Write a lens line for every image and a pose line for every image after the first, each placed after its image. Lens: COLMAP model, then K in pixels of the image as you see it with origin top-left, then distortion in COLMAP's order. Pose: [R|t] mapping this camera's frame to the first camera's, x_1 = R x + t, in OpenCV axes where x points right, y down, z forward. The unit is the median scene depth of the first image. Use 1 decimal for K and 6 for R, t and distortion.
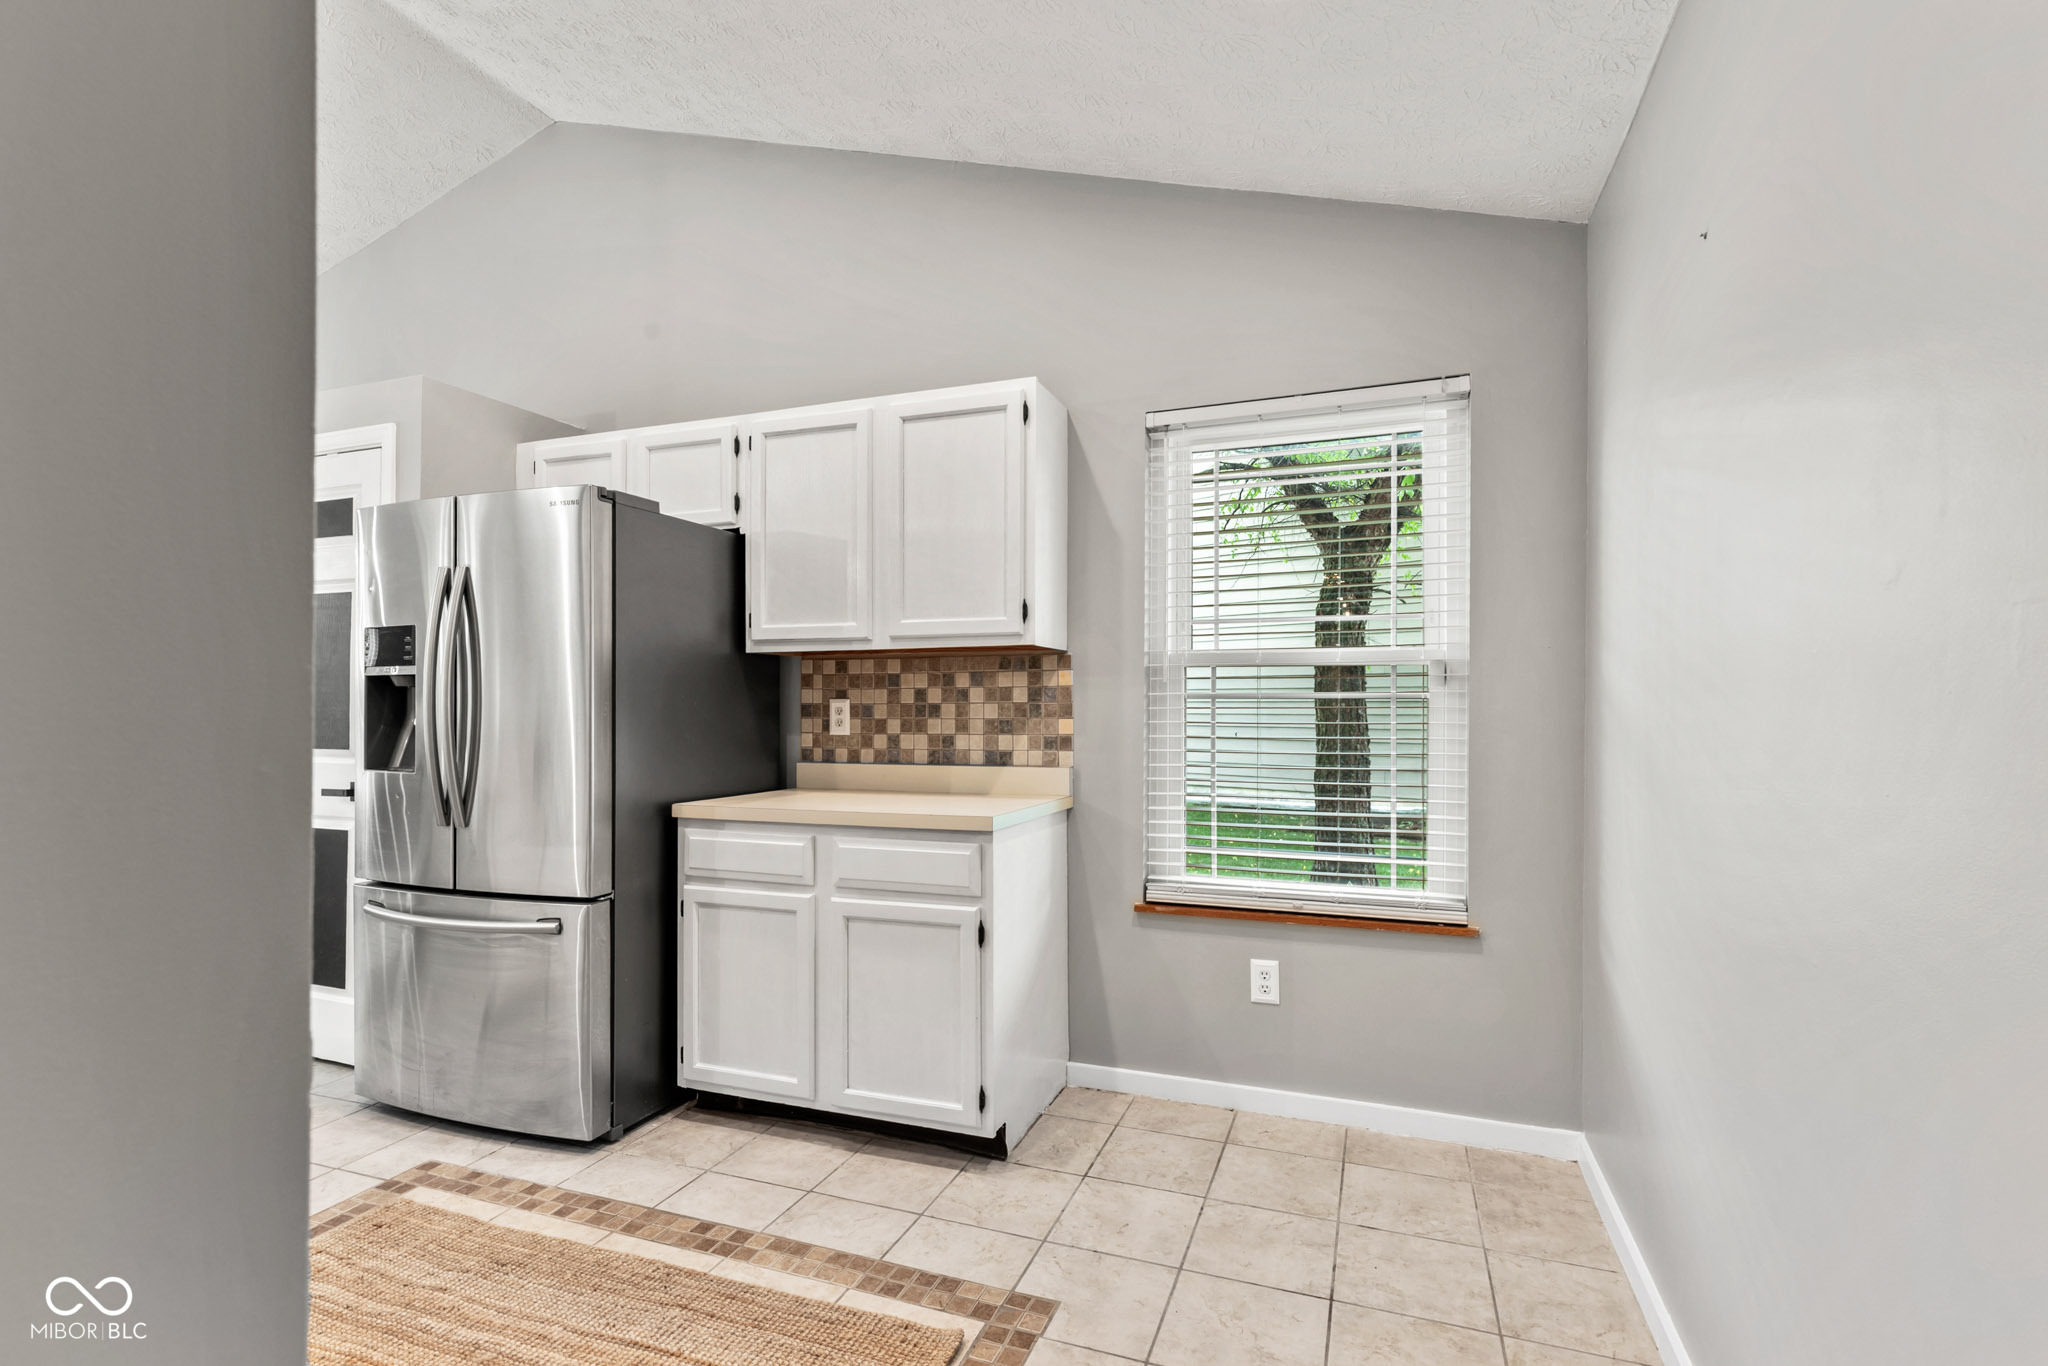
lens RADIAL K [[941.6, 0, 1037.0], [0, 941.6, 698.6], [0, 0, 1]] dist [0.006049, -0.000107]
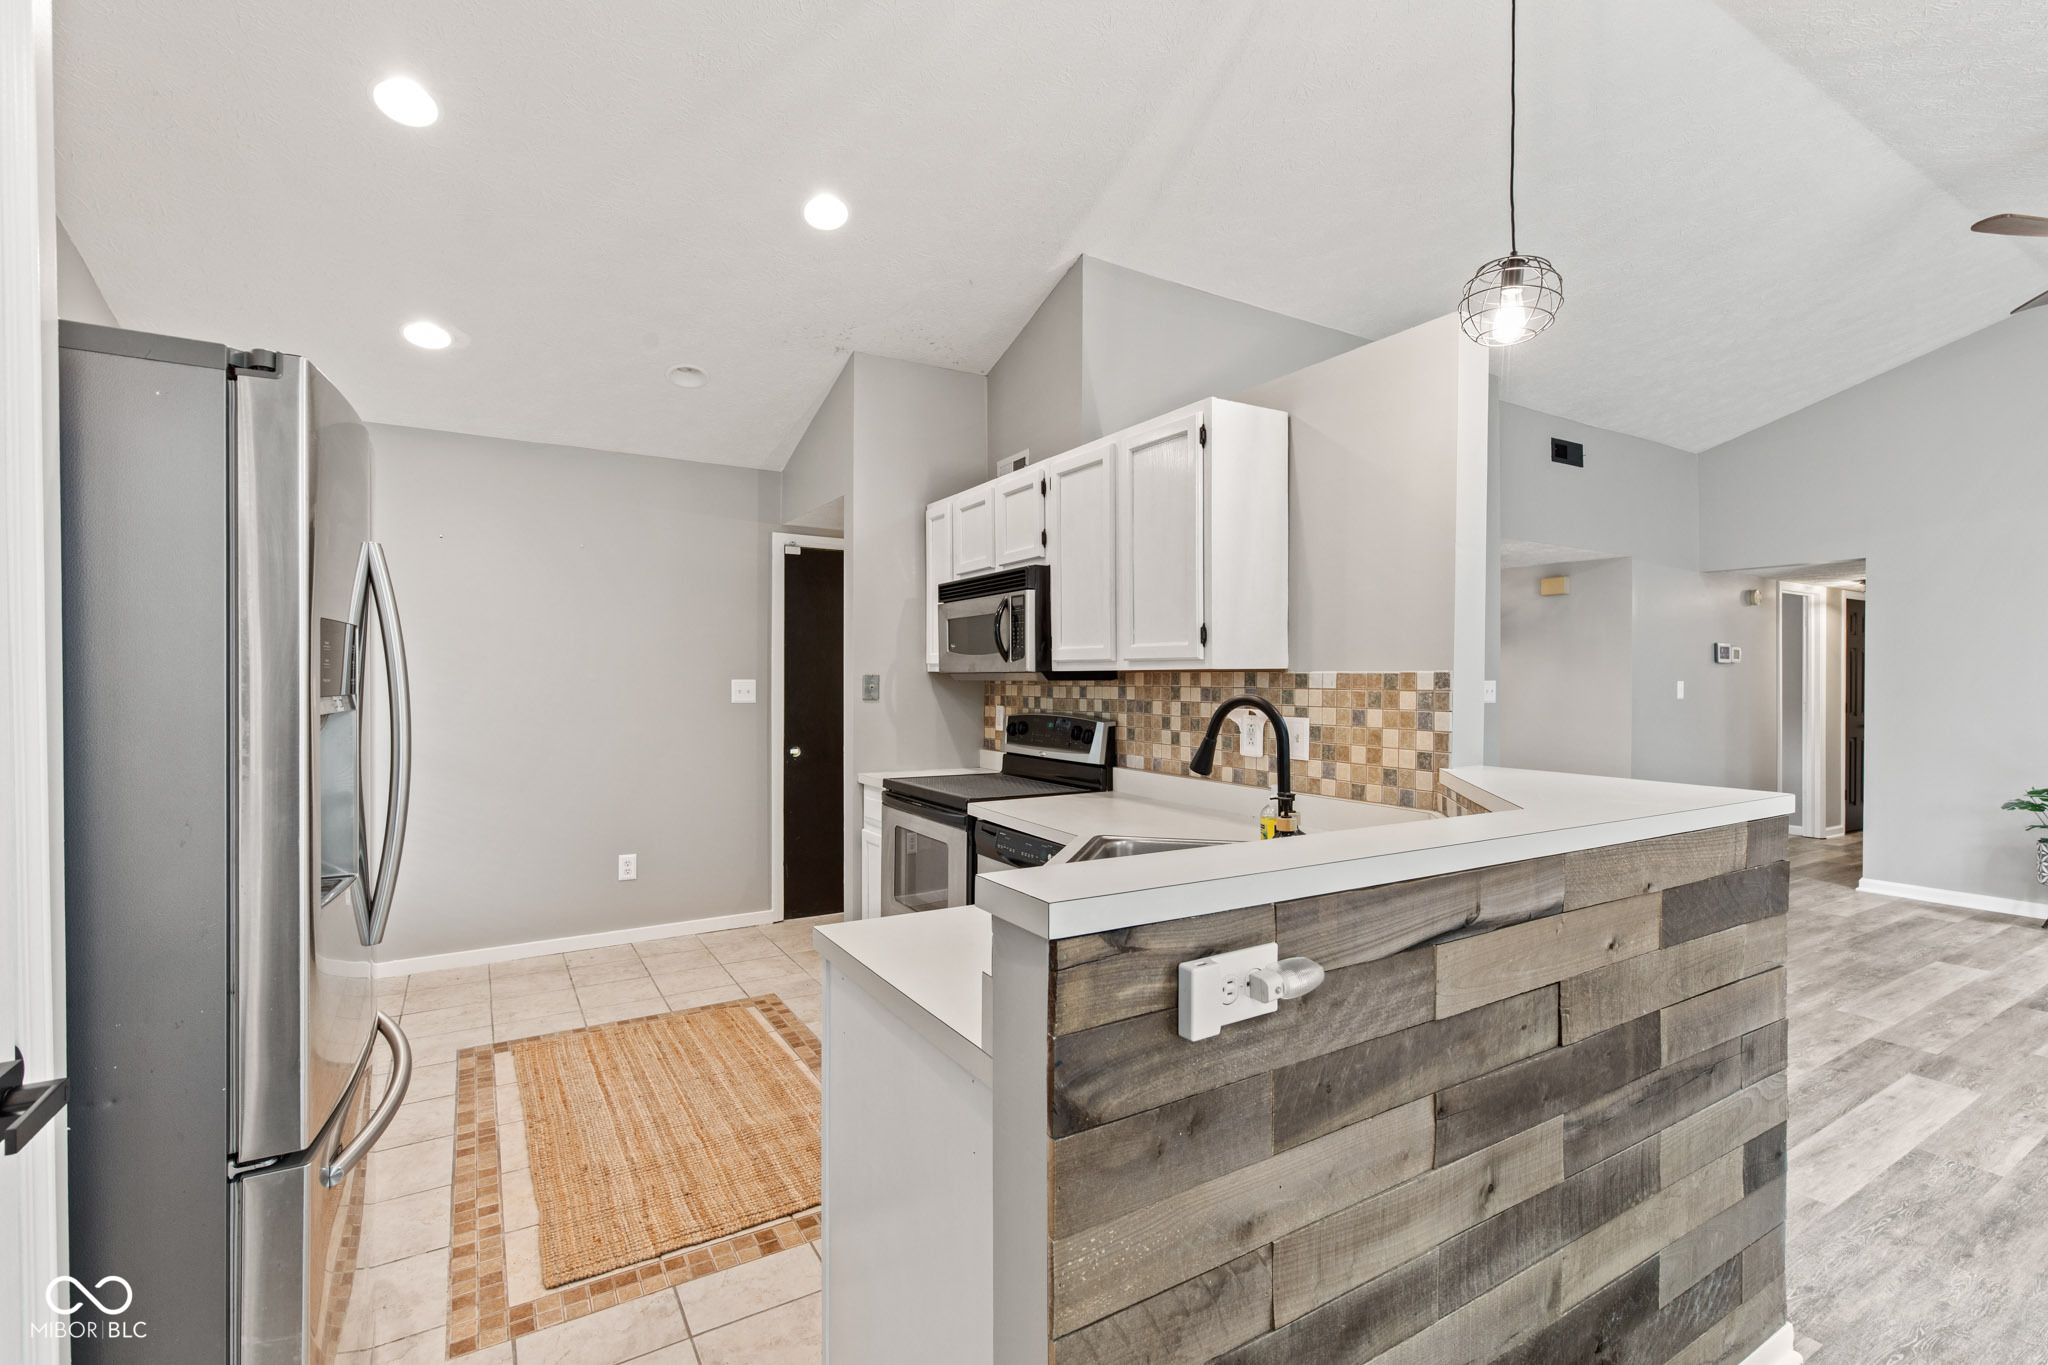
lens RADIAL K [[918.7, 0, 1031.3], [0, 918.7, 685.3], [0, 0, 1]] dist [0.005609, -0.000741]
pose [[-0.783480, -0.005737, 0.621391, -1.203202], [-0.005969, 0.999981, 0.001706, -0.039651], [-0.621388, -0.002372, -0.783499, 1.065989]]
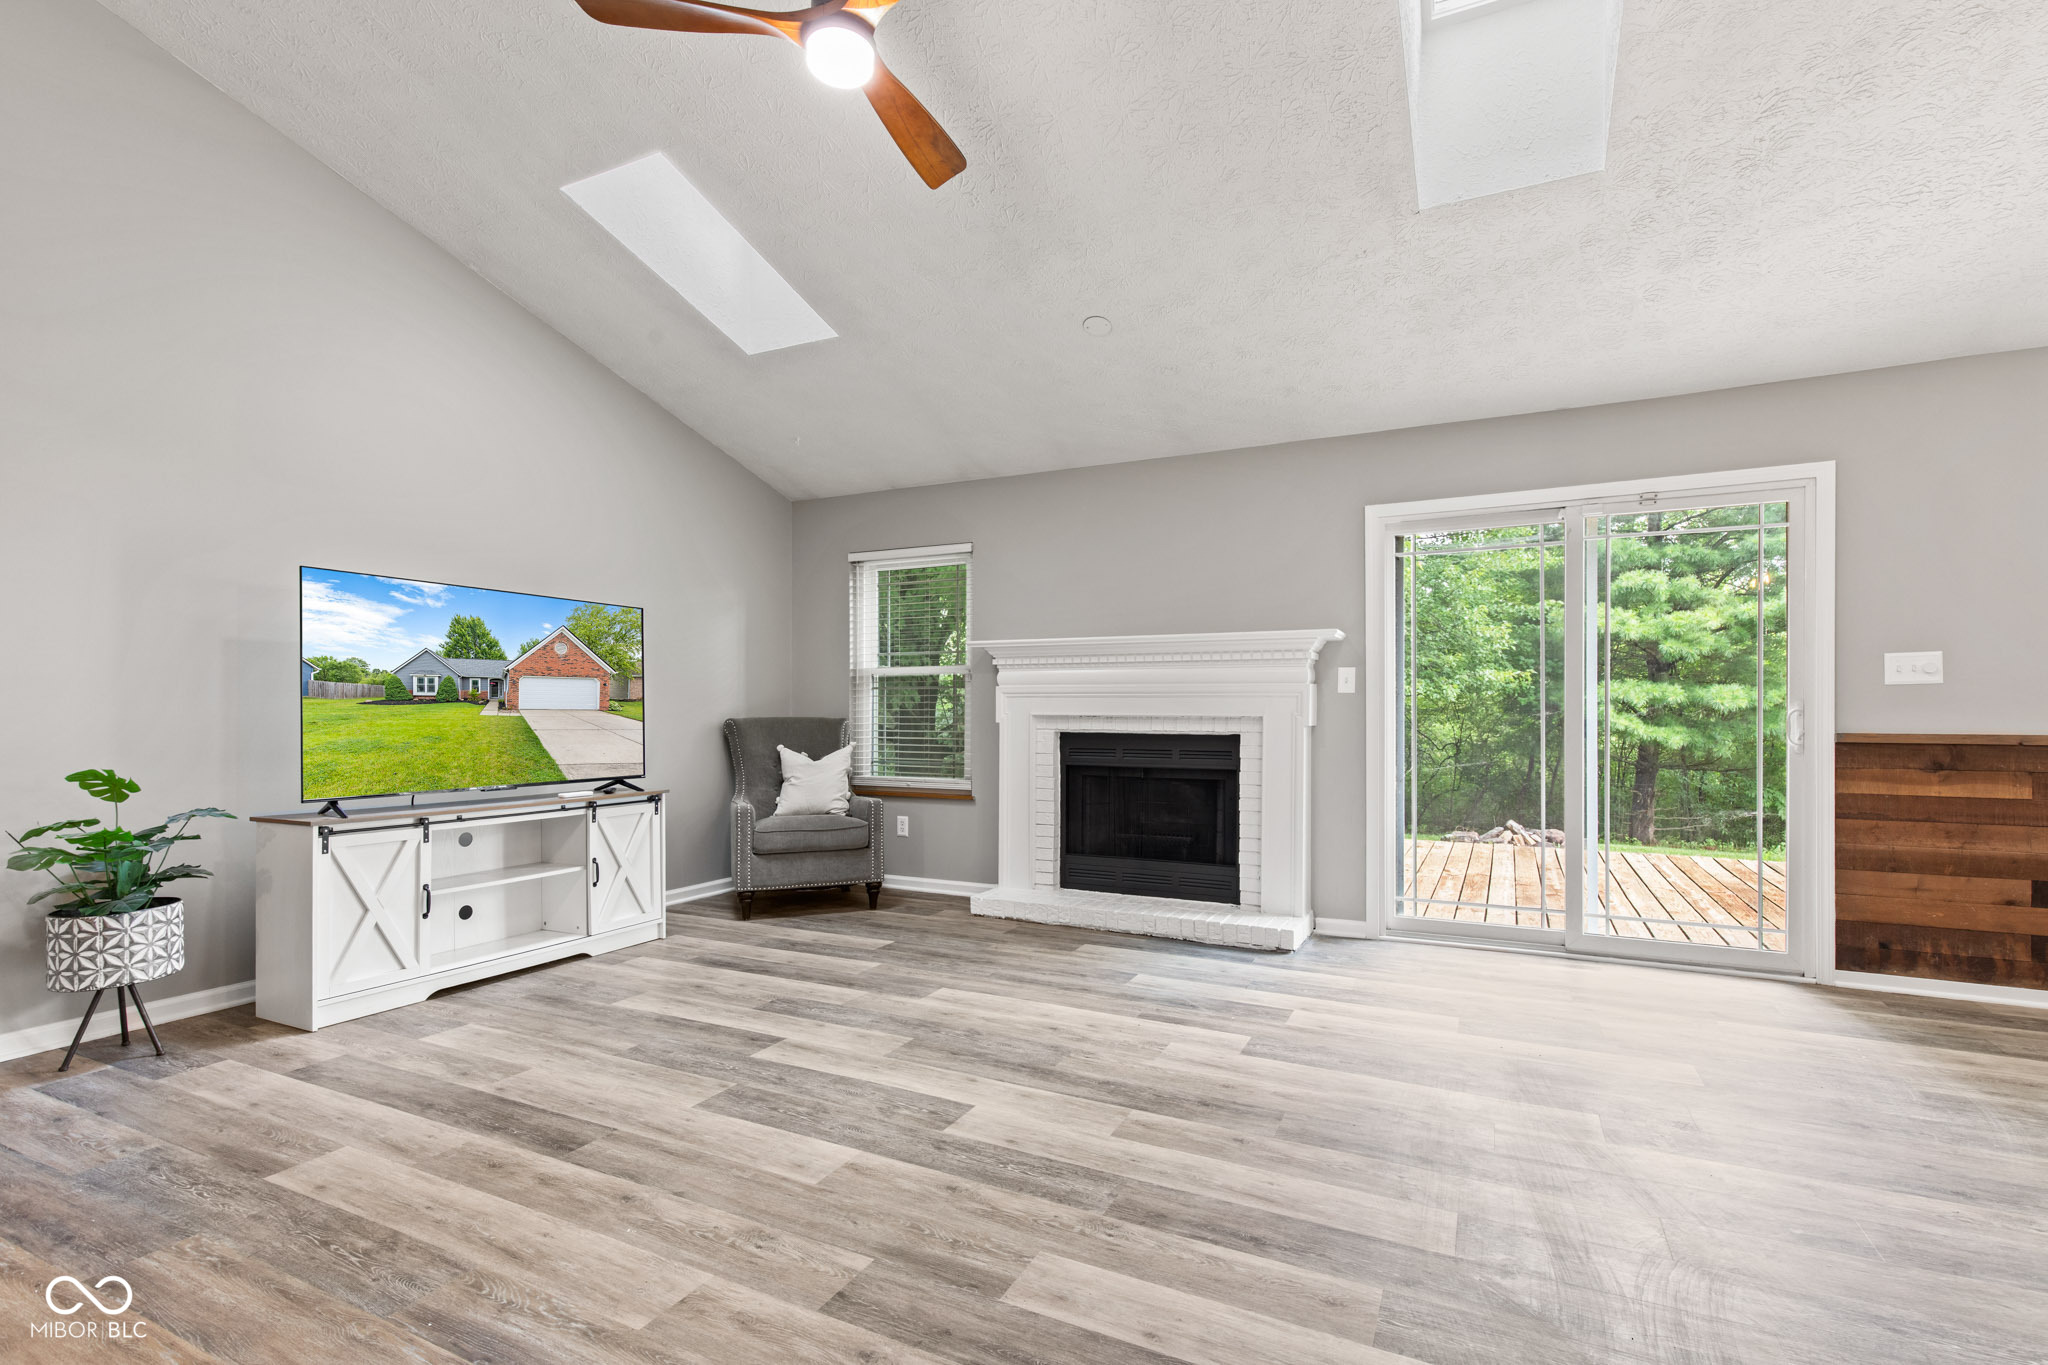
lens RADIAL K [[935.9, 0, 1038.6], [0, 935.9, 712.5], [0, 0, 1]] dist [0.006127, -0.000221]
pose [[-0.103270, 0.003607, -0.994647, -0.754462], [0.003903, 0.999987, 0.003221, 0.027238], [0.994646, -0.003550, -0.103283, -0.292201]]
